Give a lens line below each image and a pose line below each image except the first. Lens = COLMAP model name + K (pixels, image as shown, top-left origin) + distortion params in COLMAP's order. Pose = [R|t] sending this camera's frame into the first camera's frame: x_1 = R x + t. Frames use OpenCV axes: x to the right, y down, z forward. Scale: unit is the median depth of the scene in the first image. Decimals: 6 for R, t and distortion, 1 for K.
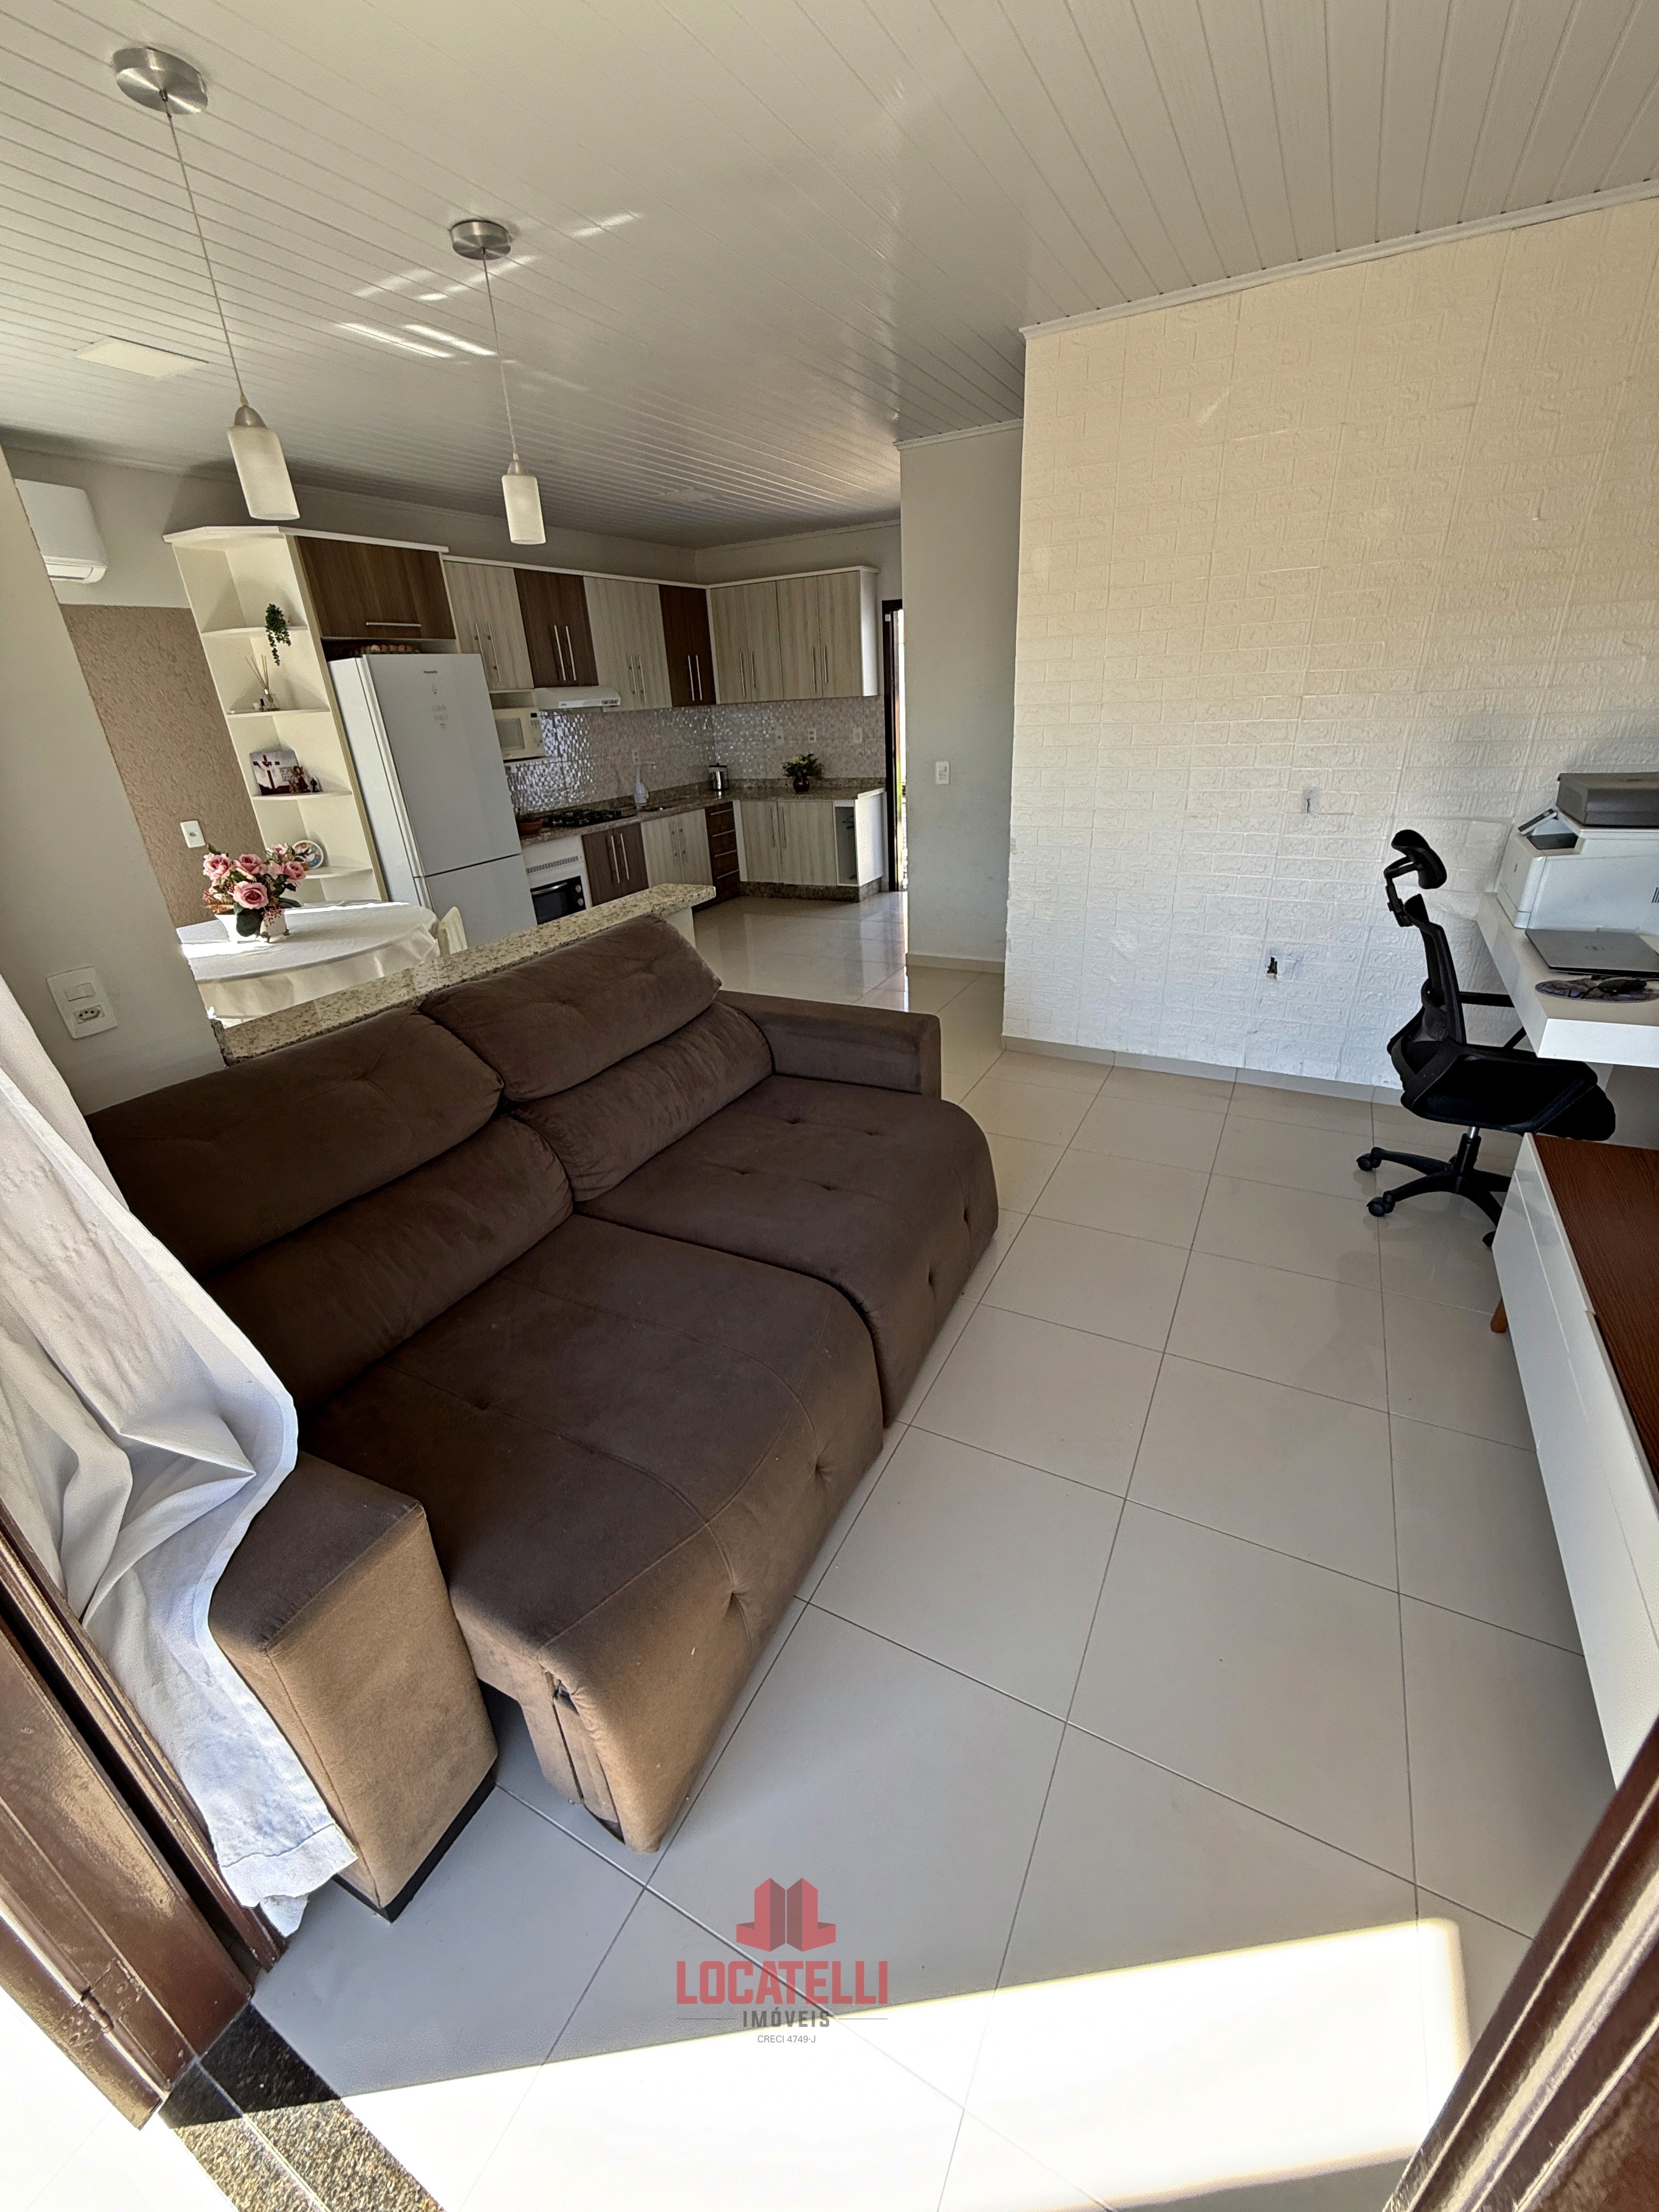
lens RADIAL K [[887.3, 0, 824.6], [0, 887.3, 1091.0], [0, 0, 1]] dist [0.001314, 0.000115]
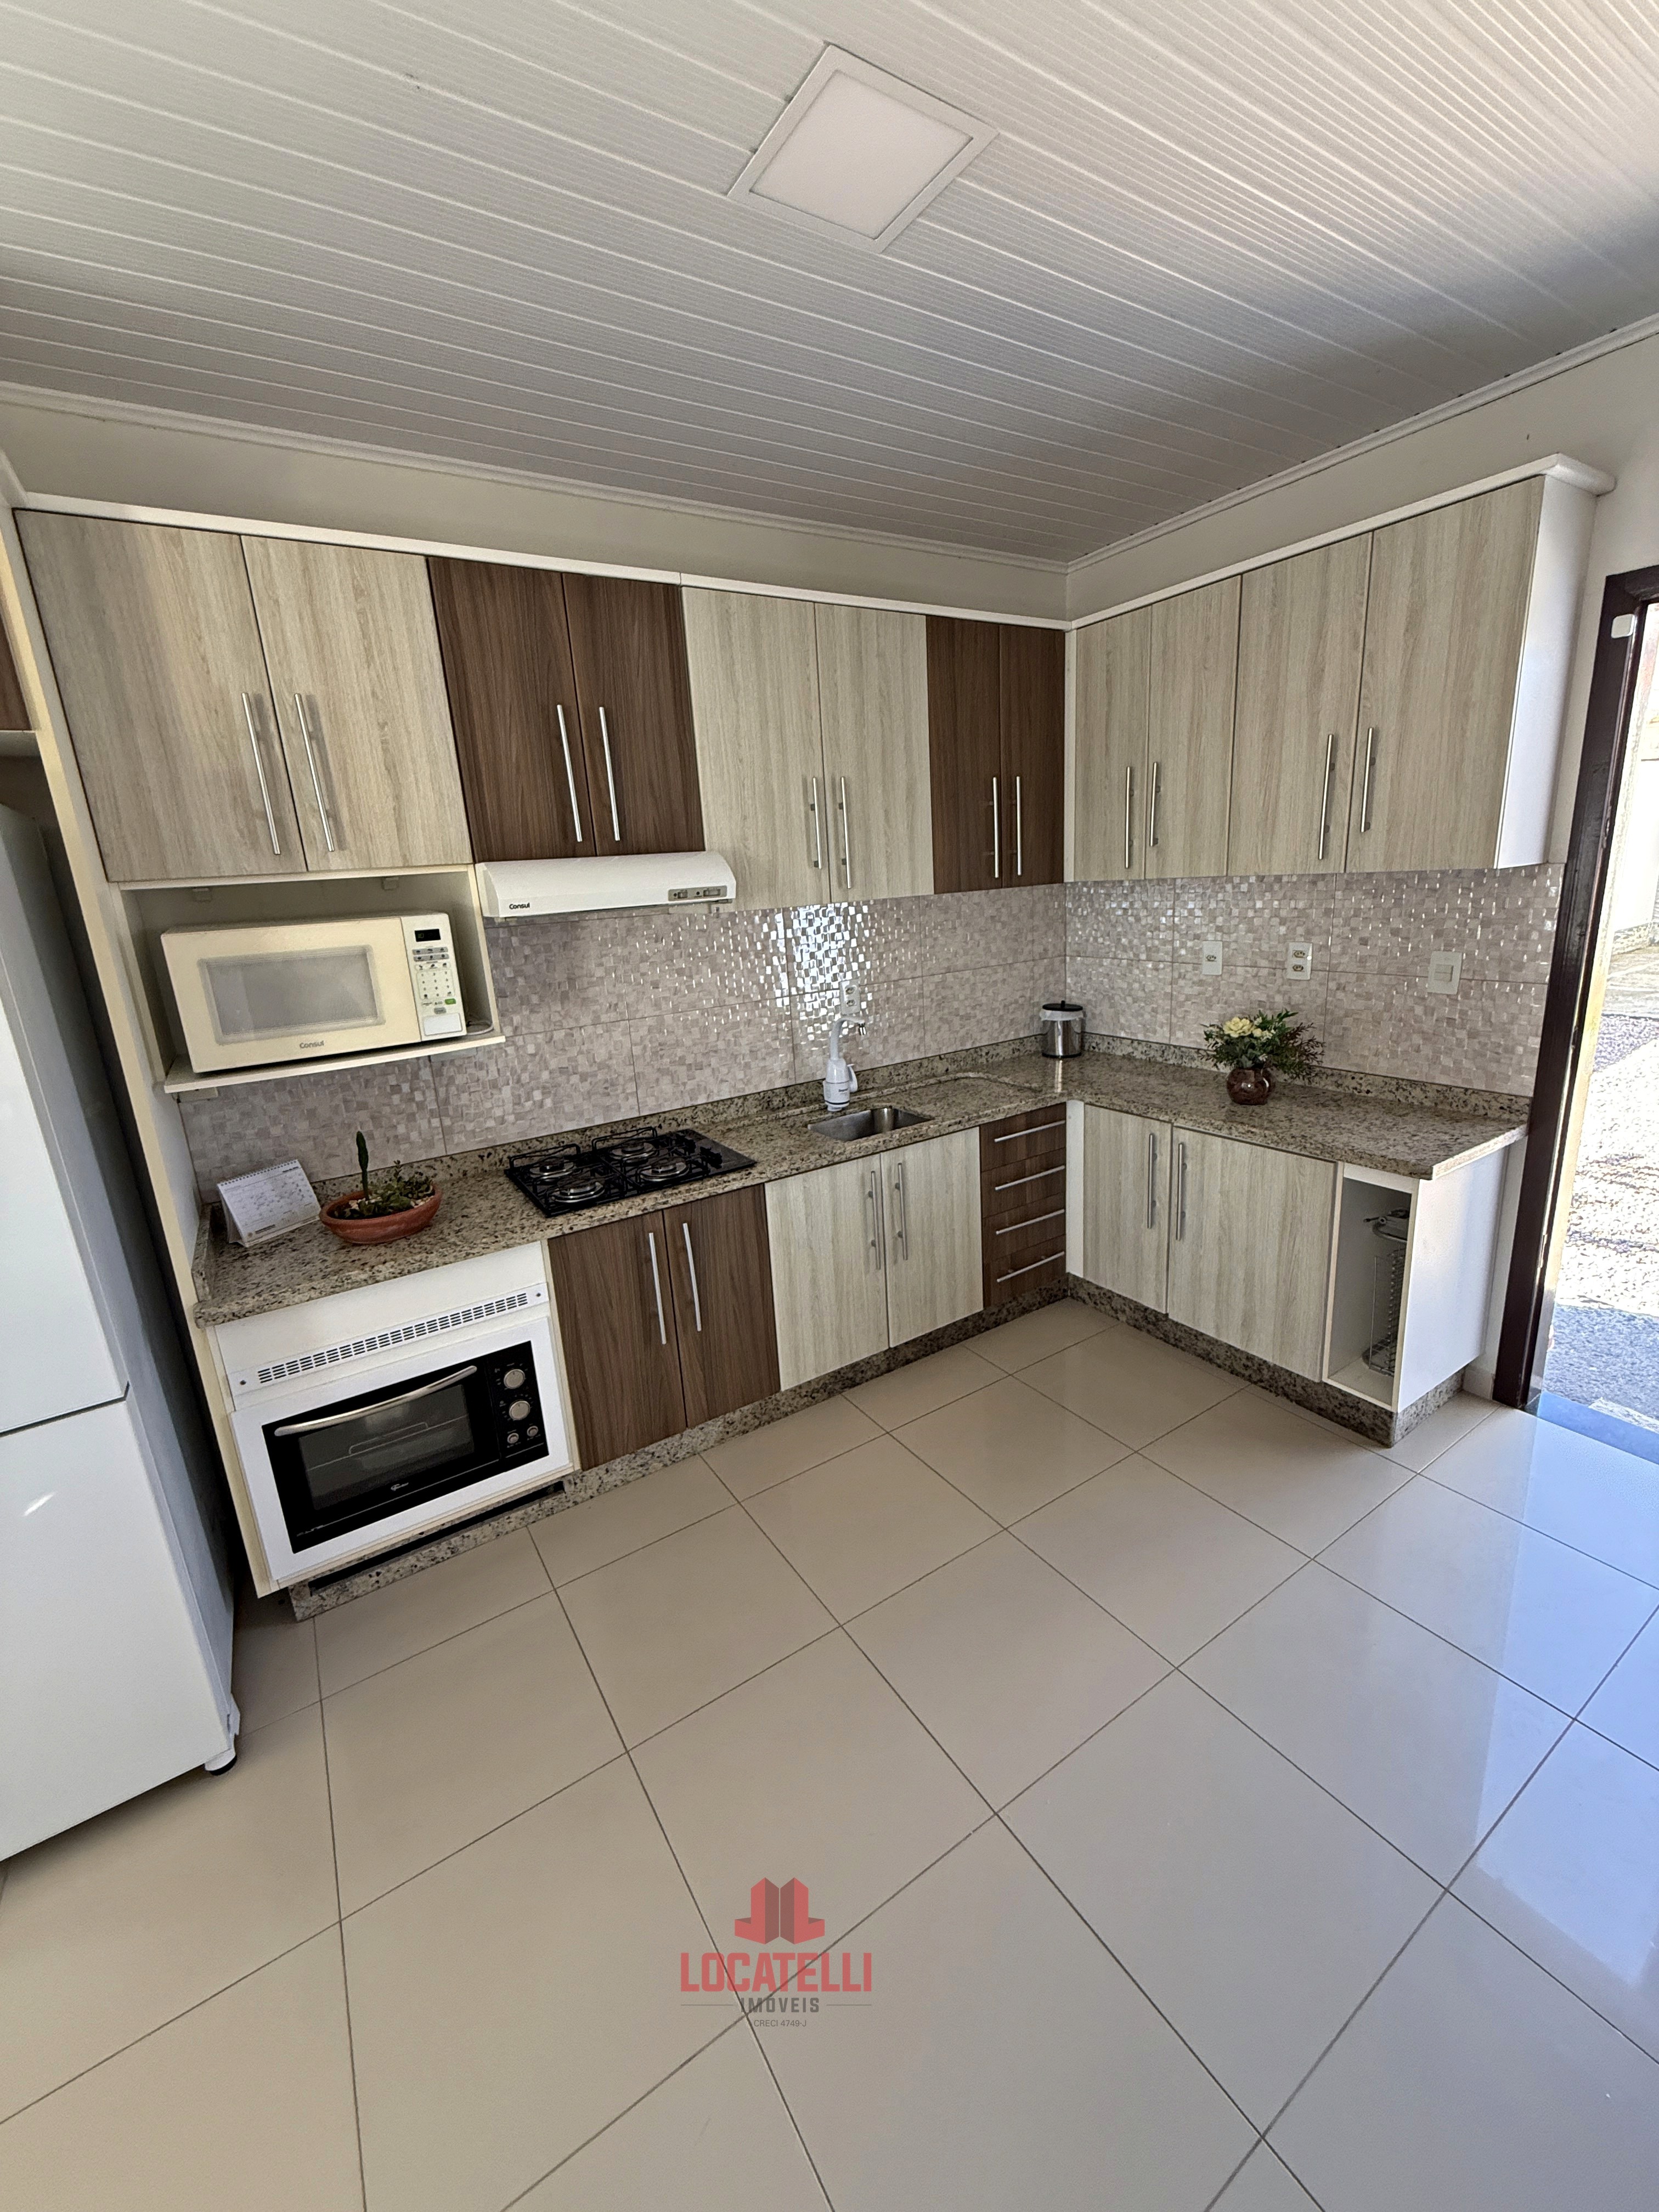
lens RADIAL K [[887.3, 0, 827.0], [0, 887.3, 1098.8], [0, 0, 1]] dist [0.001314, 0.000115]
pose [[0.872255, 0.119721, -0.474172, -0.003670], [-0.185129, 0.978250, -0.093559, -0.277911], [0.452658, 0.169391, 0.875447, 0.601961]]
